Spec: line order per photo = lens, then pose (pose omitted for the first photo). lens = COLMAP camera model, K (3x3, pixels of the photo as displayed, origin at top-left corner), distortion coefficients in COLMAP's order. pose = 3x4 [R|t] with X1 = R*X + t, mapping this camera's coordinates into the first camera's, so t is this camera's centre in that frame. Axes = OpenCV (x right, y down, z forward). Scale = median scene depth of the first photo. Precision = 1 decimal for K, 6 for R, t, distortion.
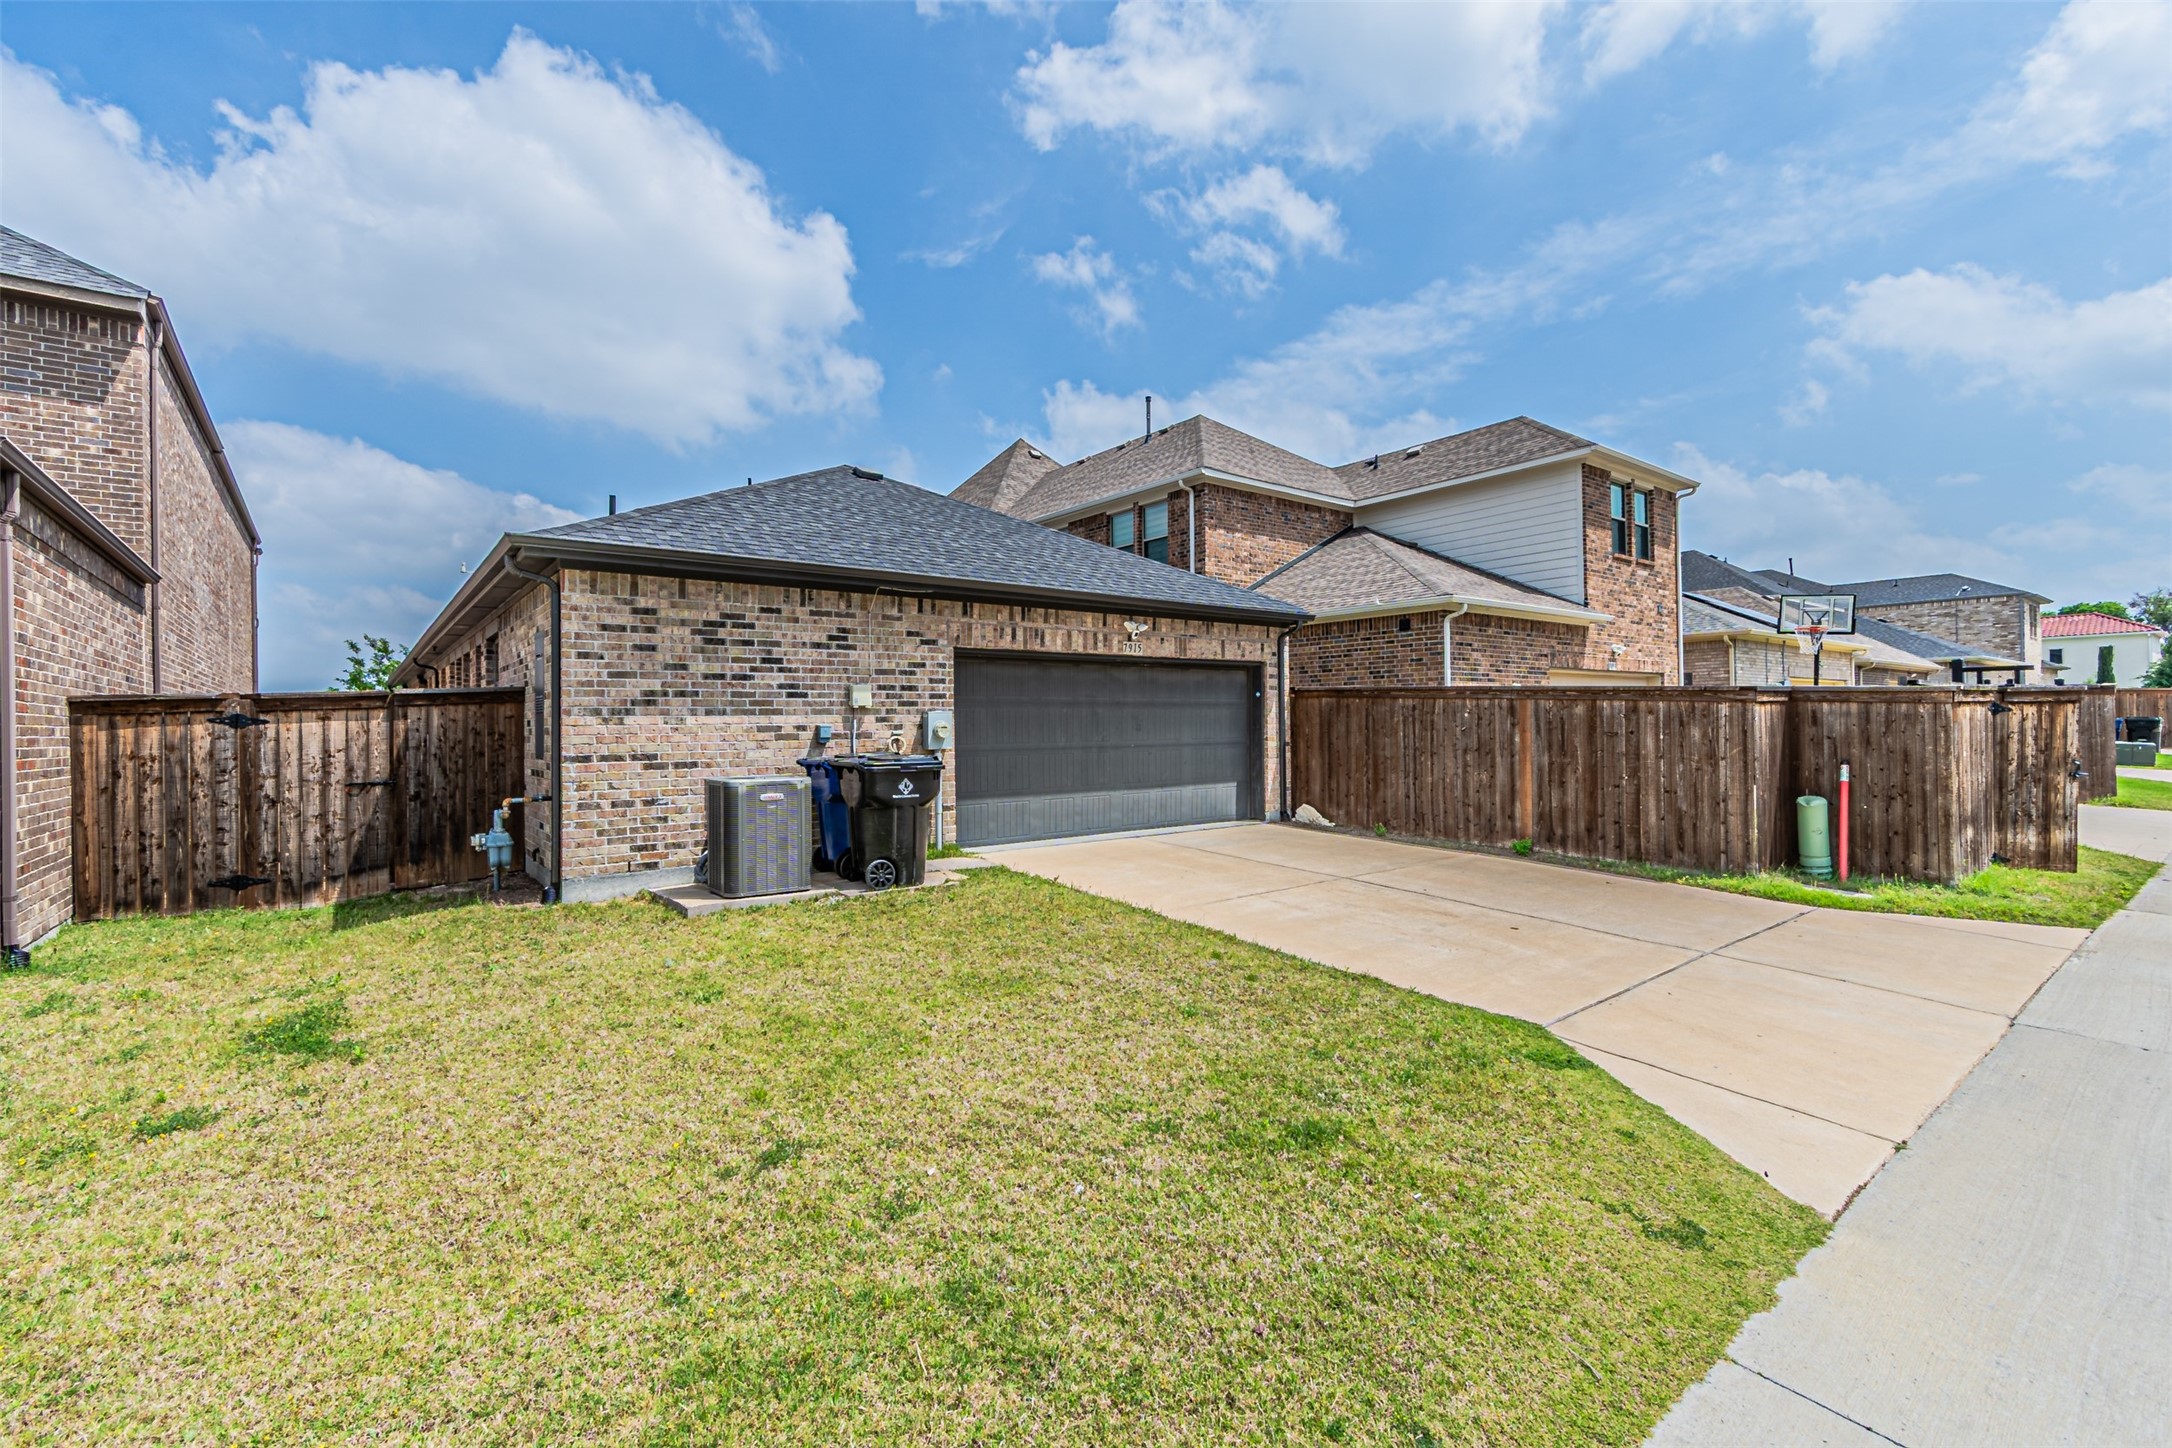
lens RADIAL K [[935.9, 0, 1087.1], [0, 935.9, 719.1], [0, 0, 1]] dist [-0.008794, 0.006340]
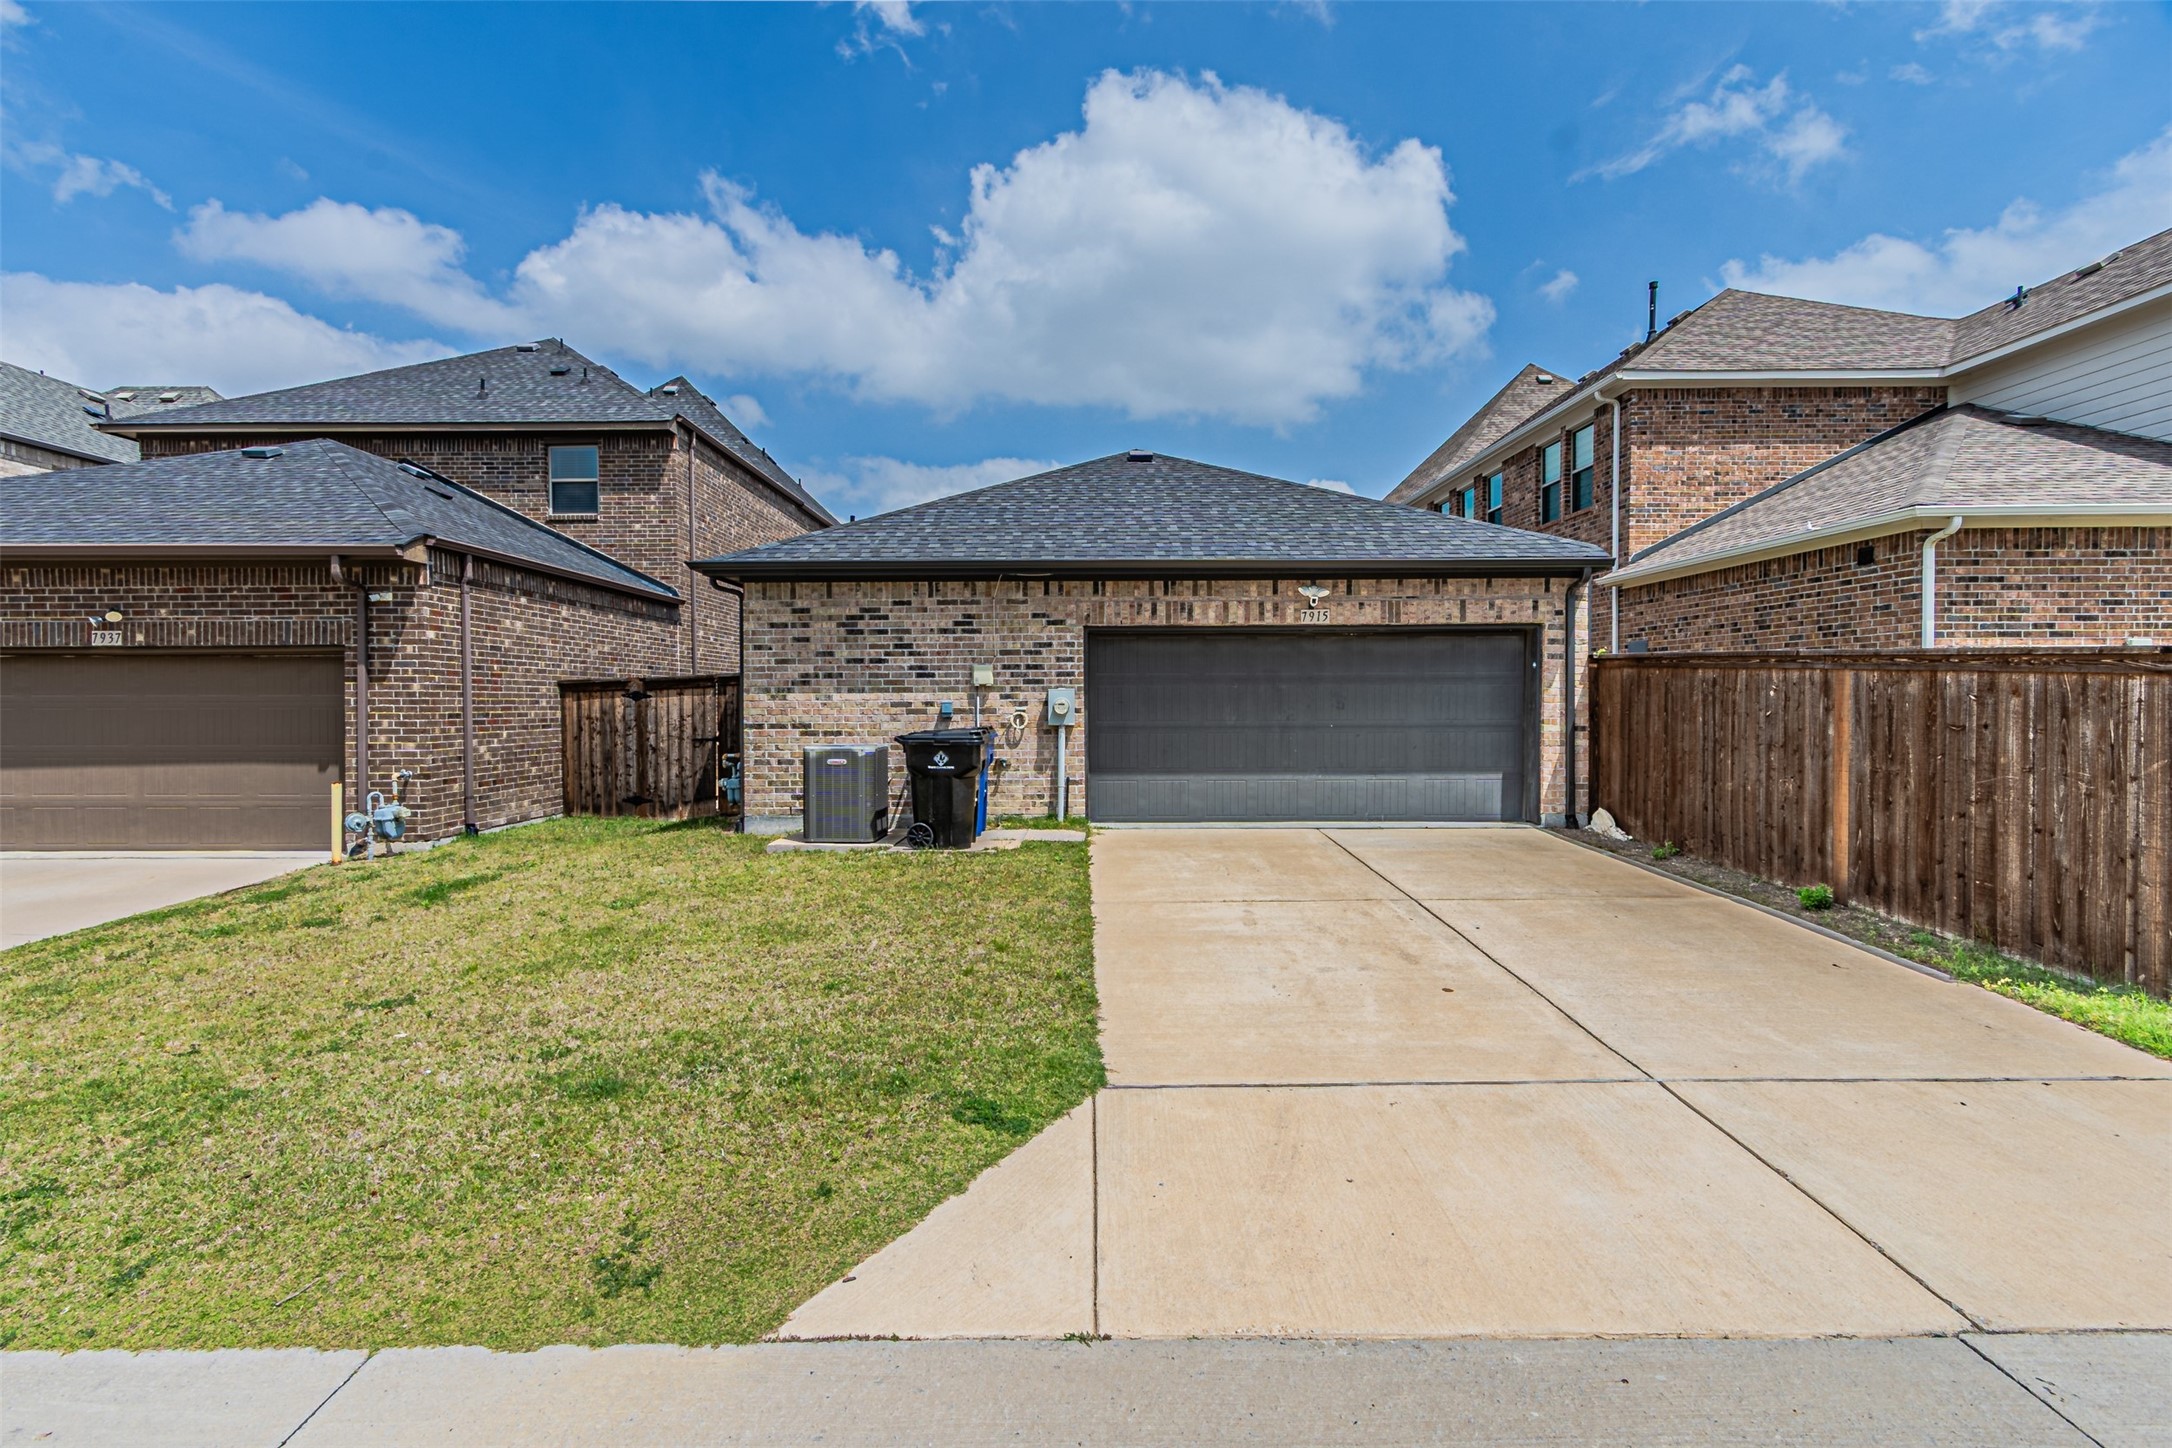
lens RADIAL K [[947.9, 0, 1086.0], [0, 947.9, 724.0], [0, 0, 1]] dist [0.005740, -0.001311]
pose [[0.790494, 0.024596, -0.611975, 0.511991], [-0.000570, 0.999222, 0.039424, -0.010715], [0.612469, -0.030815, 0.789894, 0.180157]]
